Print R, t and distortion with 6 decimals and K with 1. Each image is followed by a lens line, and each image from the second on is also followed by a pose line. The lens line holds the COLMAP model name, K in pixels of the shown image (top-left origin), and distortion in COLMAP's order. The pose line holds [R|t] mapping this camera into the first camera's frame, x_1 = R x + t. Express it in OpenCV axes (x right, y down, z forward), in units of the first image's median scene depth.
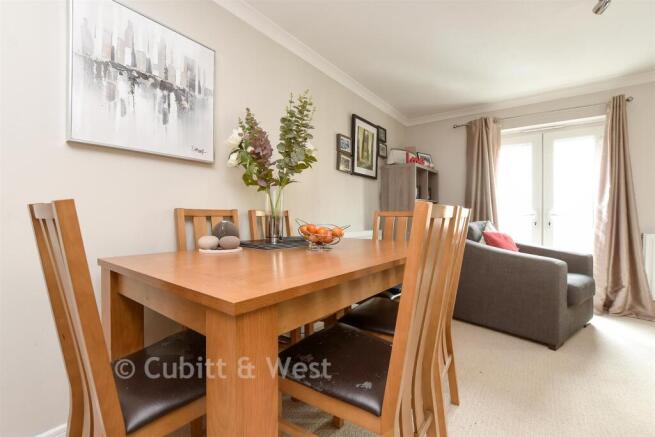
lens RADIAL K [[285.7, 0, 326.9], [0, 285.7, 216.0], [0, 0, 1]] dist [-0.015318, 0.000201]
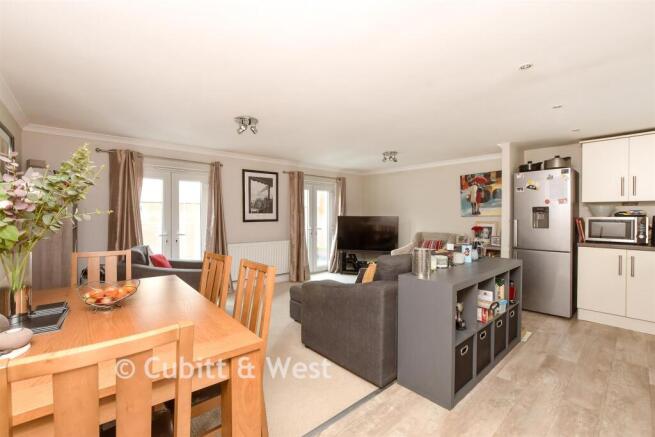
lens RADIAL K [[285.7, 0, 326.9], [0, 285.7, 216.0], [0, 0, 1]] dist [-0.015318, 0.000201]
pose [[0.201174, -0.007338, 0.979528, -0.462513], [0.005640, 0.999964, 0.006333, -0.114578], [-0.979539, 0.004250, 0.201208, 0.035545]]
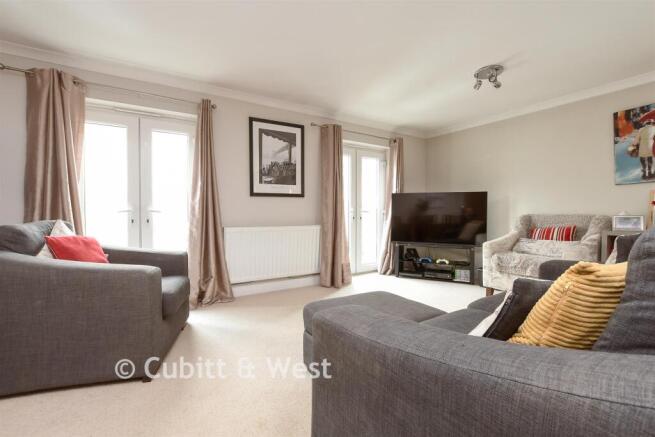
lens RADIAL K [[285.7, 0, 326.9], [0, 285.7, 216.0], [0, 0, 1]] dist [-0.015318, 0.000201]
pose [[0.358696, -0.017746, 0.933286, 0.182146], [0.006507, 0.999843, 0.016511, 0.000081], [-0.933432, 0.000150, 0.358755, 0.179175]]
